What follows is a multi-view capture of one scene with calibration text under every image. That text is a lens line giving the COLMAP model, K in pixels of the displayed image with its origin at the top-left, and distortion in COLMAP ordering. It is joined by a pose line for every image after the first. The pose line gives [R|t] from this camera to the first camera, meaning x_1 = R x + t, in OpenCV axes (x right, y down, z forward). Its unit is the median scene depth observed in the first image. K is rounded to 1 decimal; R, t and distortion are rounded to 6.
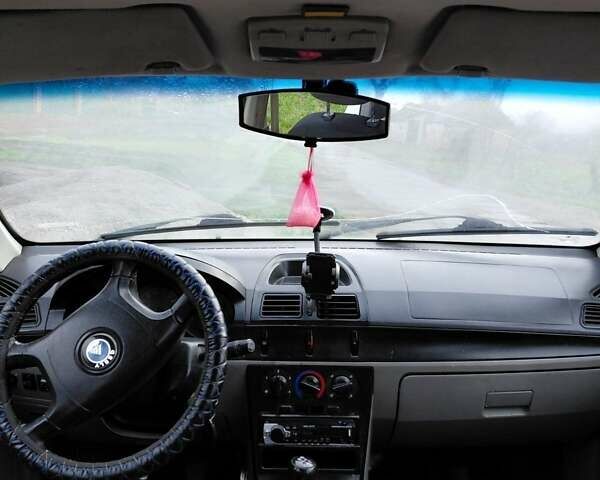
lens RADIAL K [[577.5, 0, 301.6], [0, 577.5, 240.3], [0, 0, 1]] dist [0.051134, 0.000000]
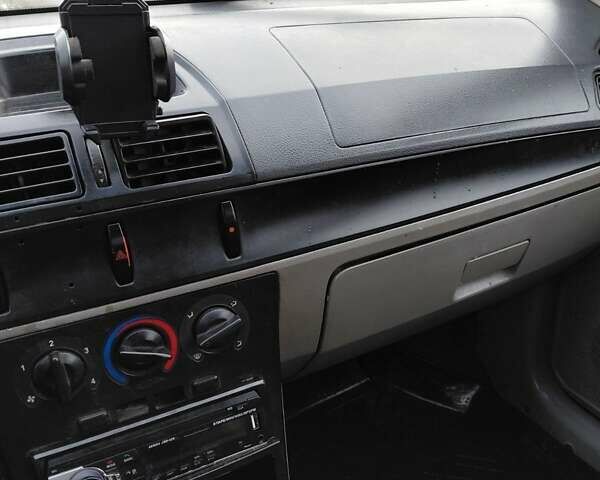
lens RADIAL K [[577.5, 0, 298.4], [0, 577.5, 242.1], [0, 0, 1]] dist [0.051134, 0.000000]
pose [[0.886317, -0.231369, 0.401136, -0.034267], [0.116099, 0.949595, 0.291189, 0.070112], [-0.448289, -0.211514, 0.868504, 0.609611]]
